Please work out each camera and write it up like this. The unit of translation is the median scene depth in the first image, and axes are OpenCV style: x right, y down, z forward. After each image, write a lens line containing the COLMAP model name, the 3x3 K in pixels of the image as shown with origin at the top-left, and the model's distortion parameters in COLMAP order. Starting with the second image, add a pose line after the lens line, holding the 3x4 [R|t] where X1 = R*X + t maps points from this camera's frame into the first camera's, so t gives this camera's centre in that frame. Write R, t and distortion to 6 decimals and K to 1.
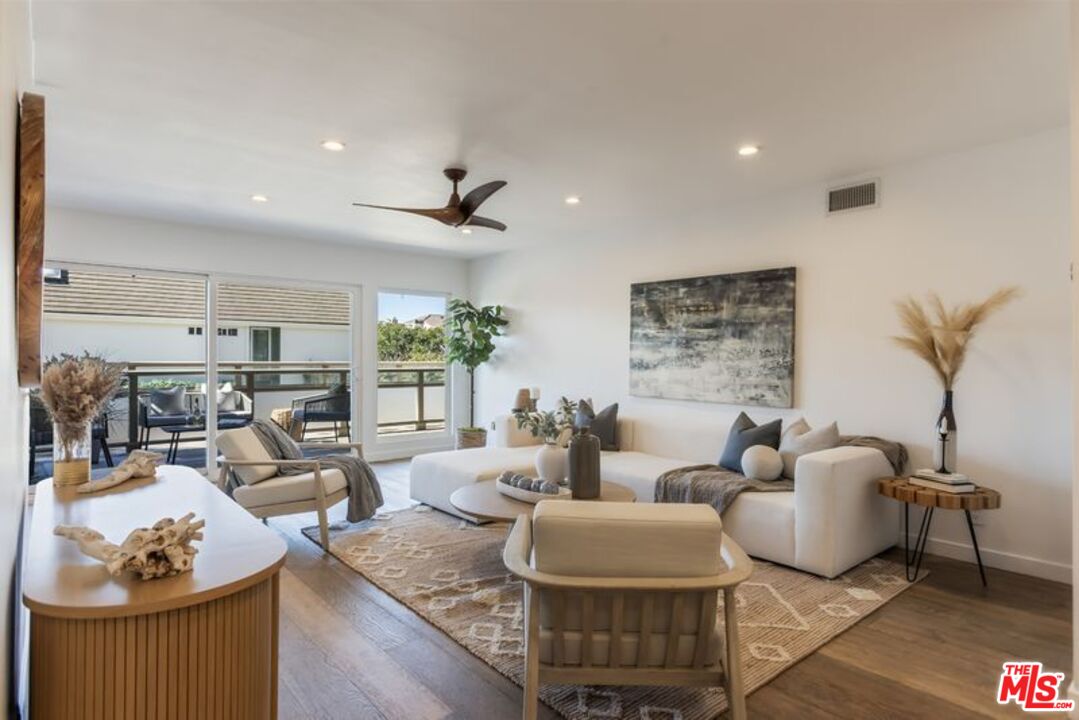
lens RADIAL K [[594.7, 0, 534.4], [0, 594.7, 350.4], [0, 0, 1]] dist [0.001173, 0.001844]
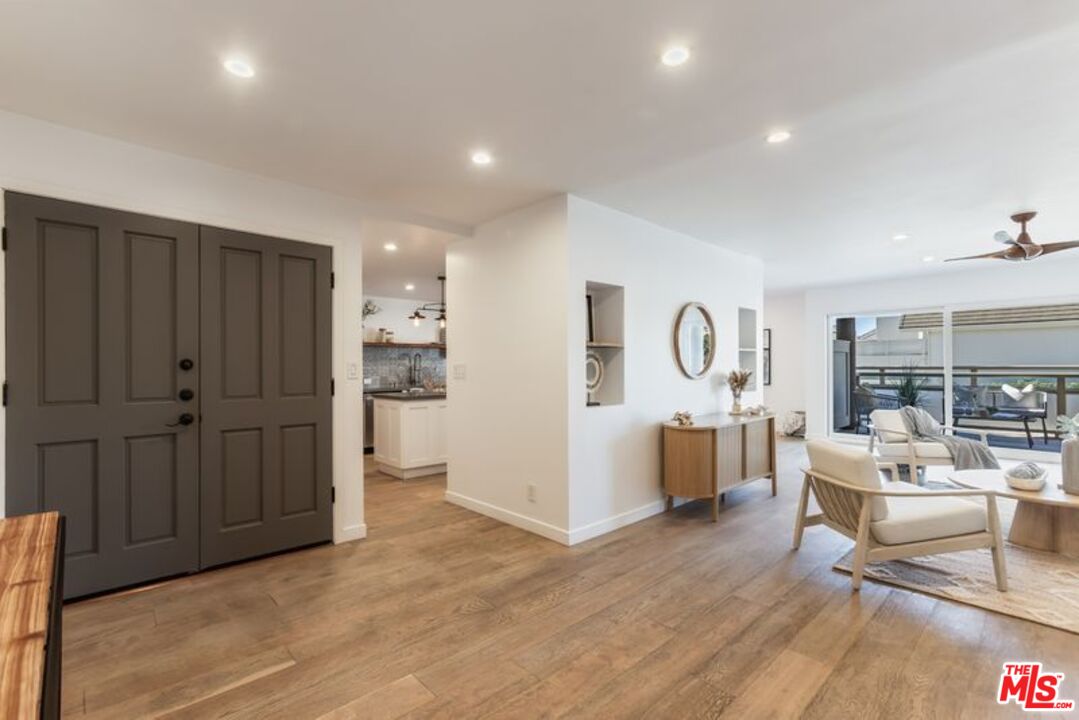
lens RADIAL K [[489.9, 0, 533.5], [0, 489.9, 365.5], [0, 0, 1]] dist [-0.009501, 0.011992]
pose [[0.049072, -0.000629, -0.998795, 0.696067], [0.027140, 0.999631, 0.000704, -0.017296], [0.998426, -0.027142, 0.049071, -0.044592]]
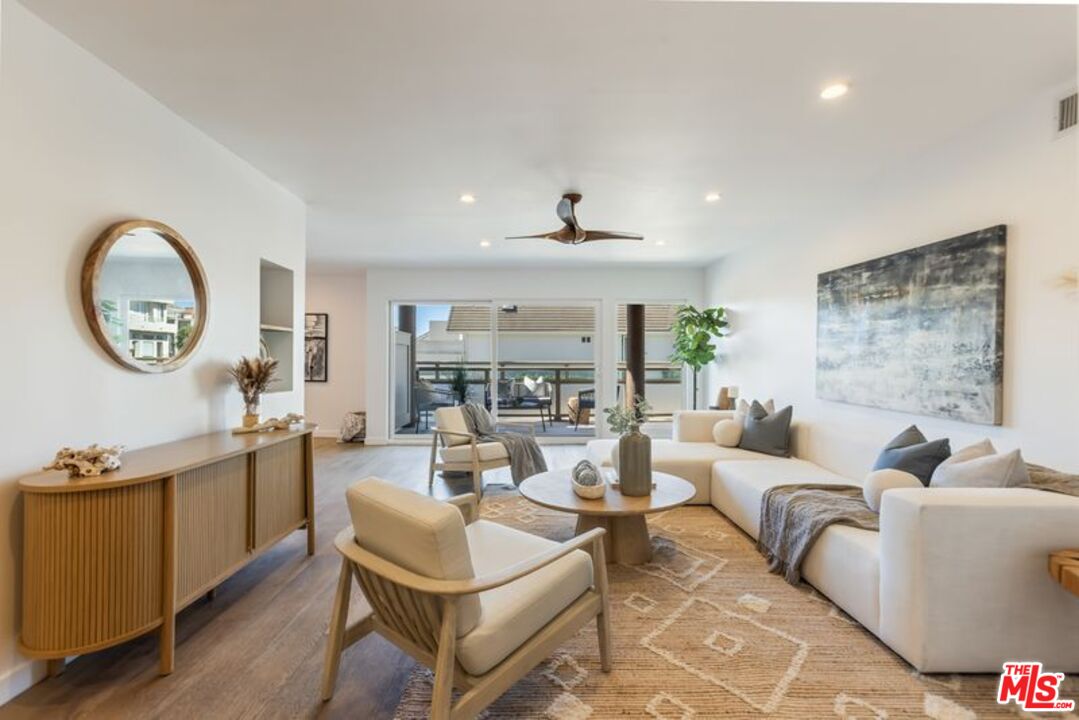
lens RADIAL K [[486.9, 0, 537.7], [0, 486.9, 358.2], [0, 0, 1]] dist [-0.005538, 0.011441]
pose [[0.772712, -0.005321, -0.634735, 0.353004], [0.012387, 0.999901, 0.006698, 0.005847], [0.634636, -0.013038, 0.772701, 0.190734]]
